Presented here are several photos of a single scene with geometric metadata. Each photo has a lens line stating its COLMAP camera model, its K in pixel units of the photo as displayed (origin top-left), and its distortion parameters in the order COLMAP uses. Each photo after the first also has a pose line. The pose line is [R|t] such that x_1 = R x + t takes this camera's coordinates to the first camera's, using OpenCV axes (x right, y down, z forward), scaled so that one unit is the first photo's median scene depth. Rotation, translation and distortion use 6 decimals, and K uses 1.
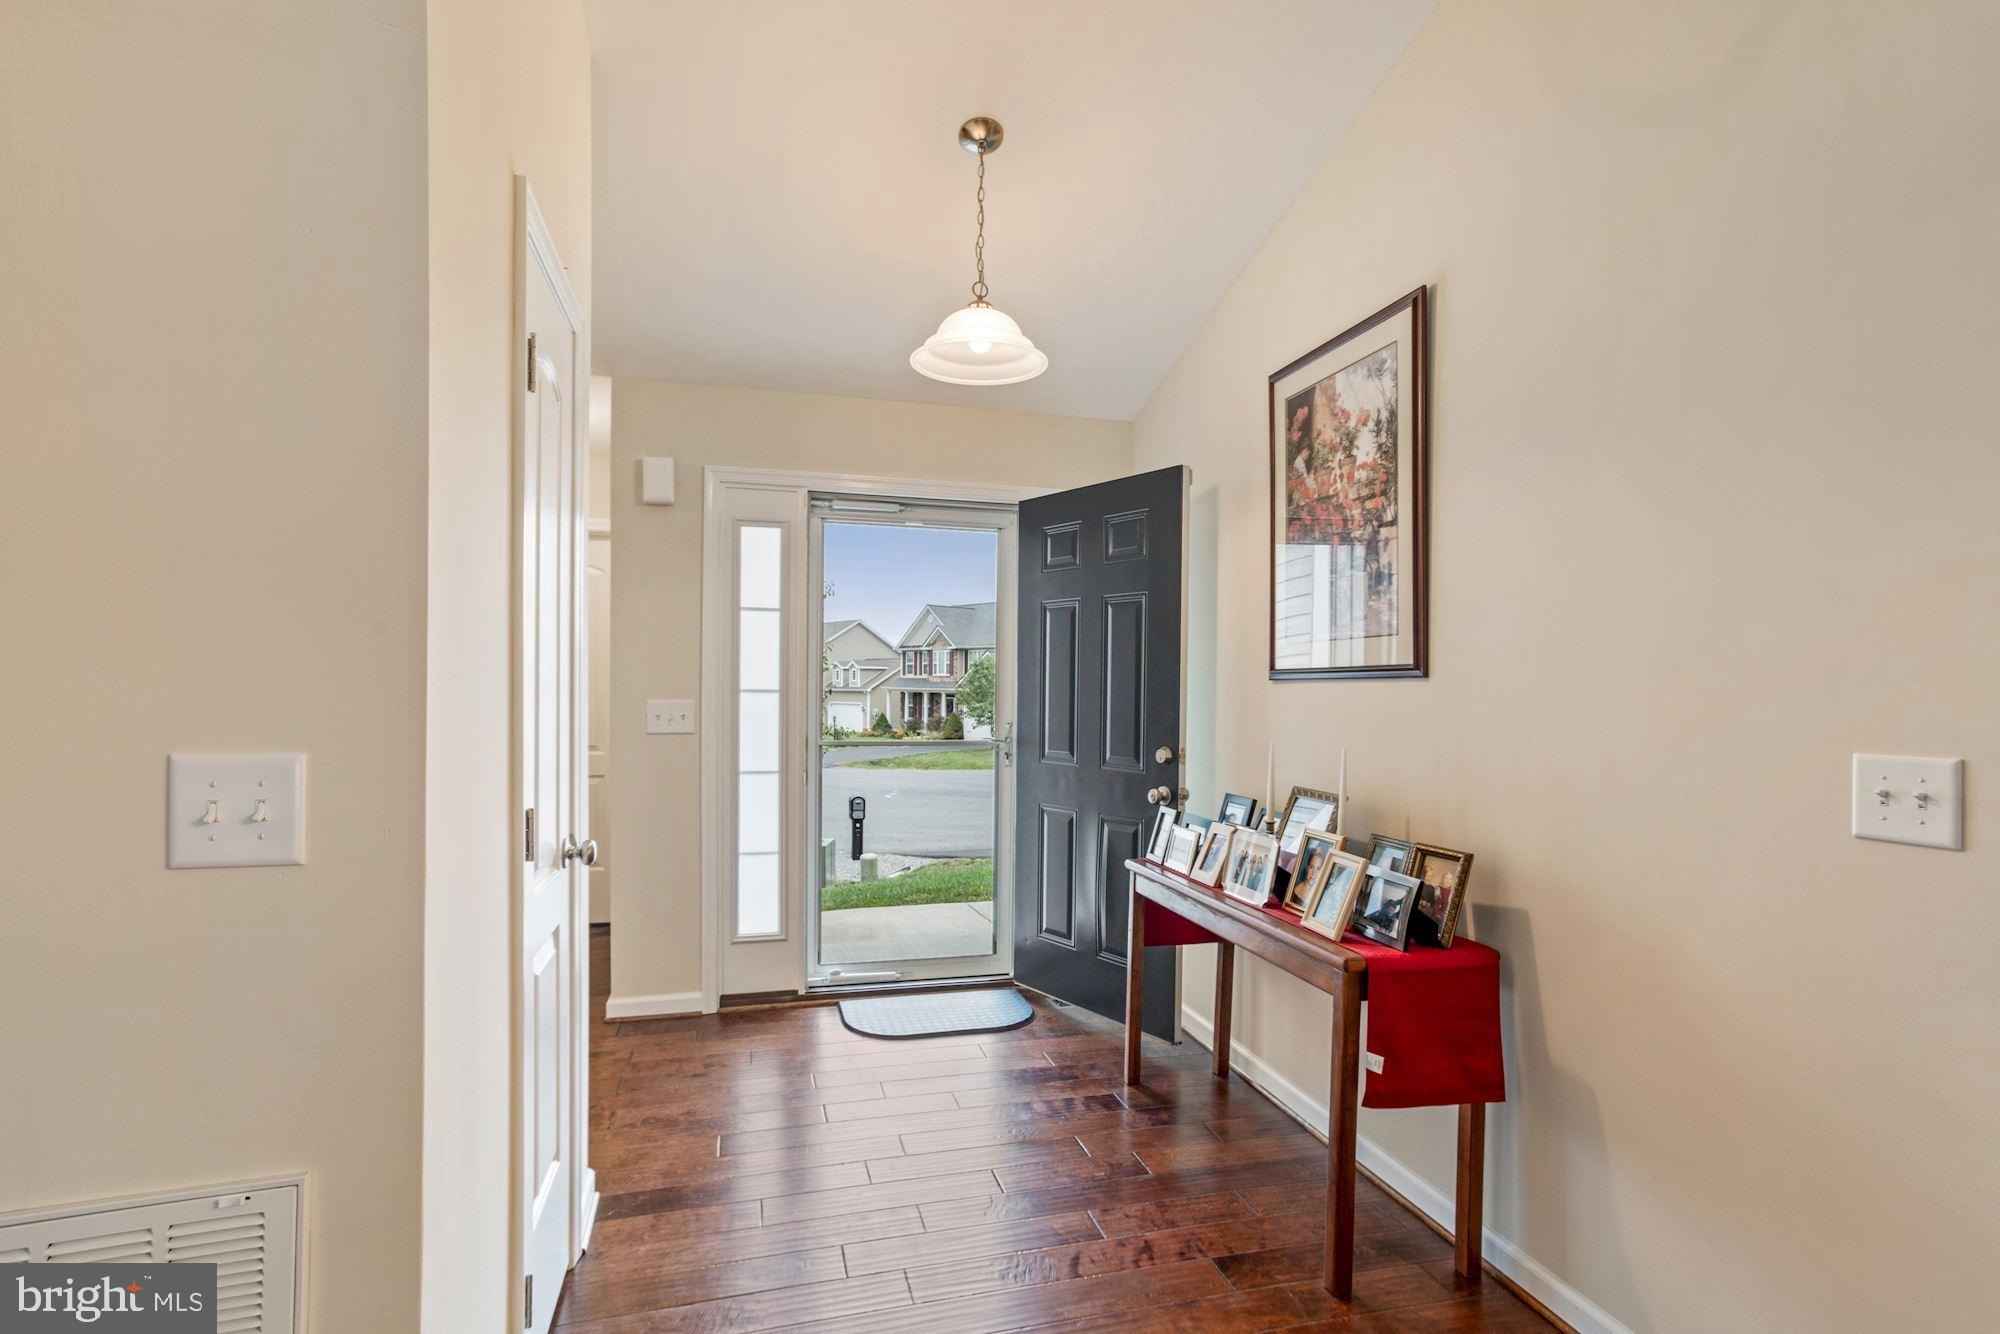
lens RADIAL K [[971.3, 0, 986.8], [0, 971.3, 675.3], [0, 0, 1]] dist [-0.003562, -0.000153]
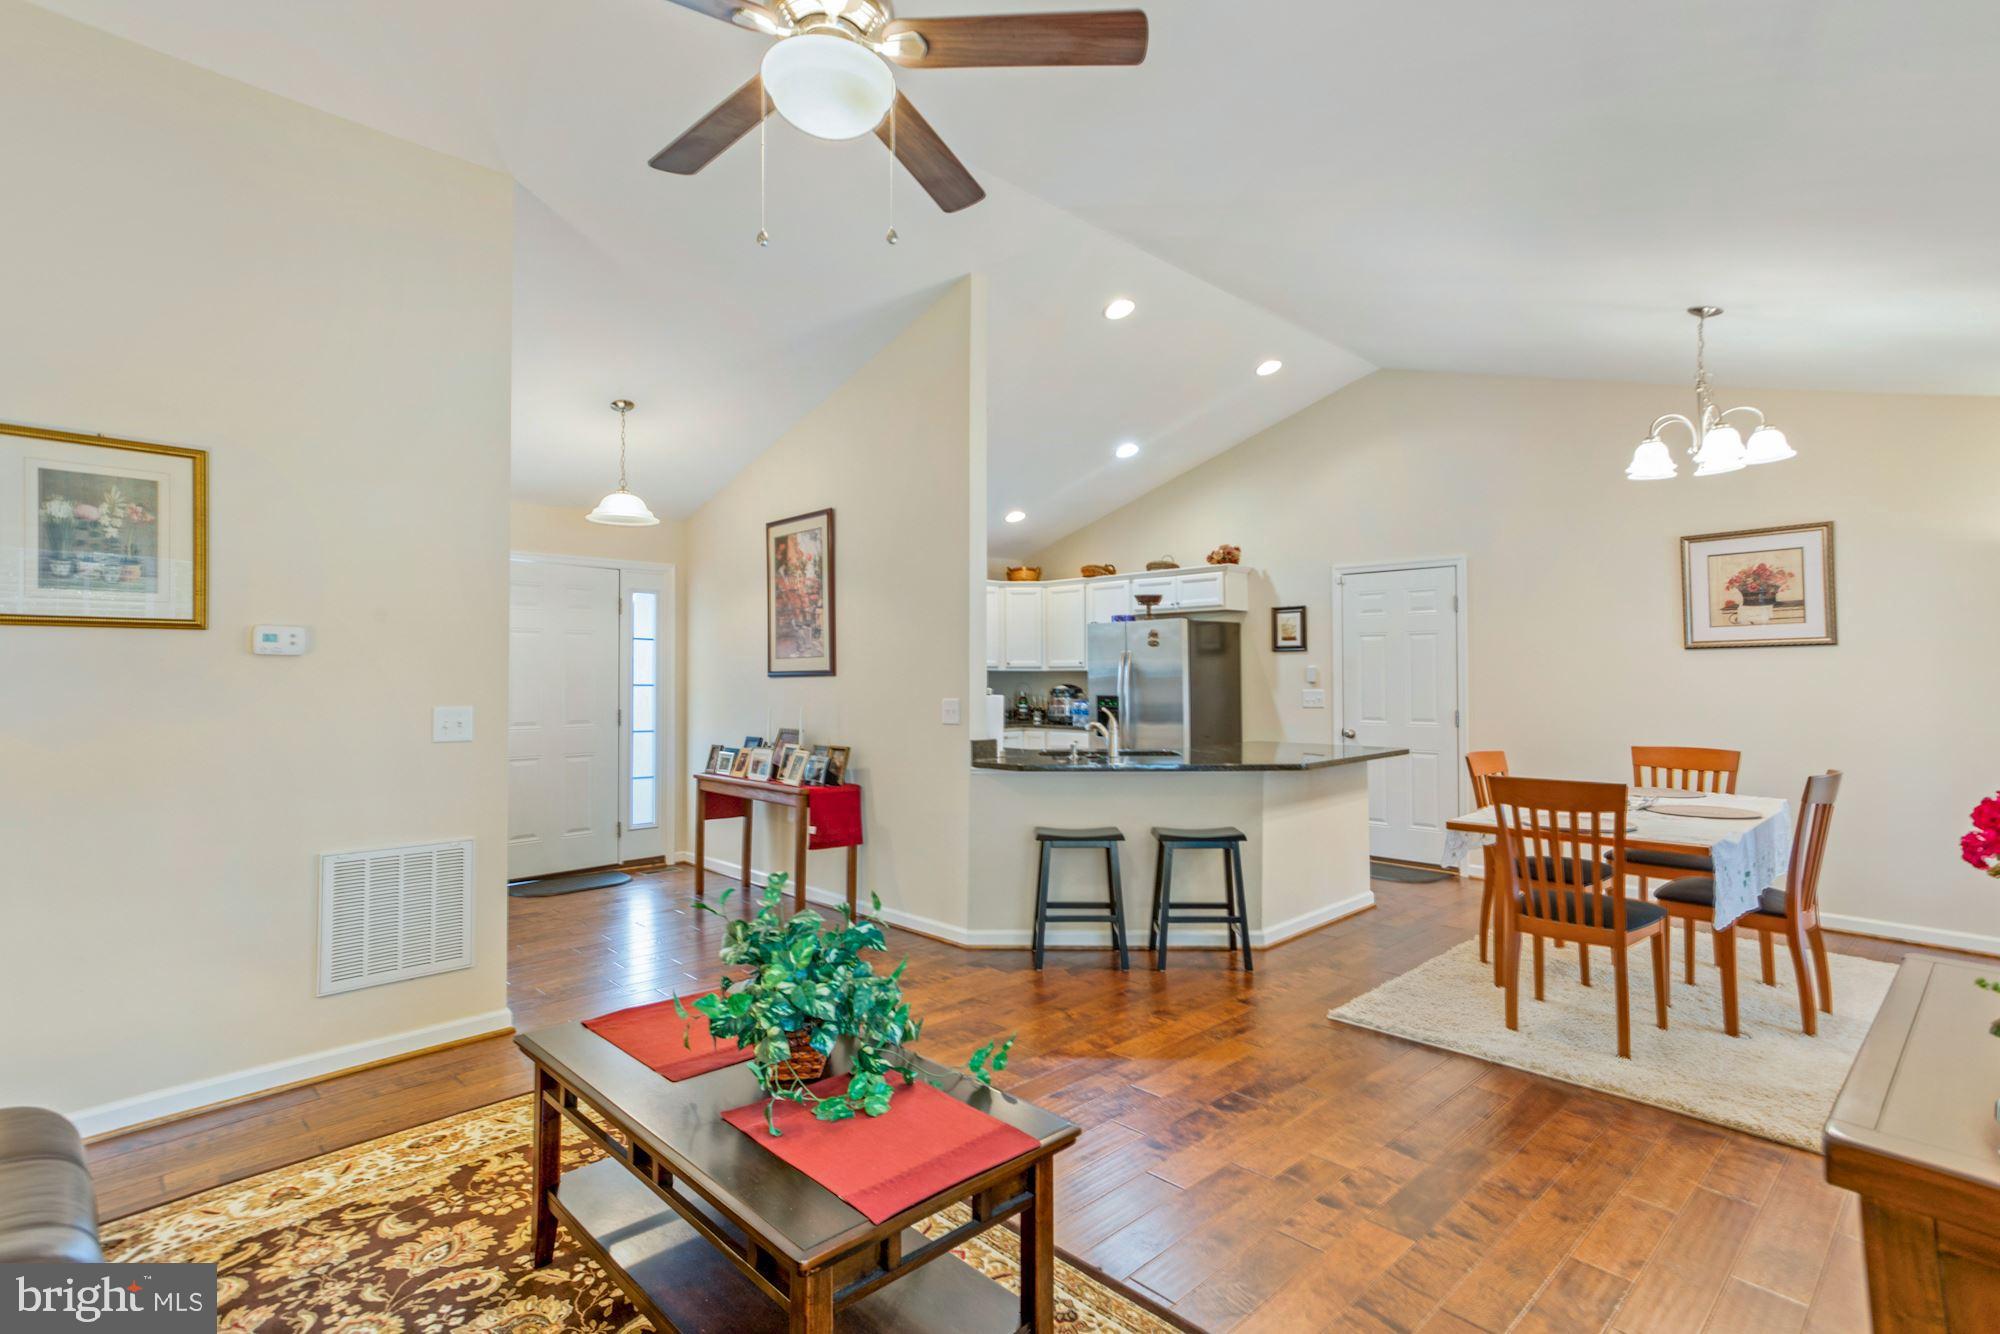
lens RADIAL K [[971.3, 0, 986.8], [0, 971.3, 675.3], [0, 0, 1]] dist [-0.003562, -0.000153]
pose [[0.874205, -0.013726, 0.485363, -0.338320], [0.012033, 0.999906, 0.006605, -0.008912], [-0.485408, 0.000066, 0.874288, -1.143212]]
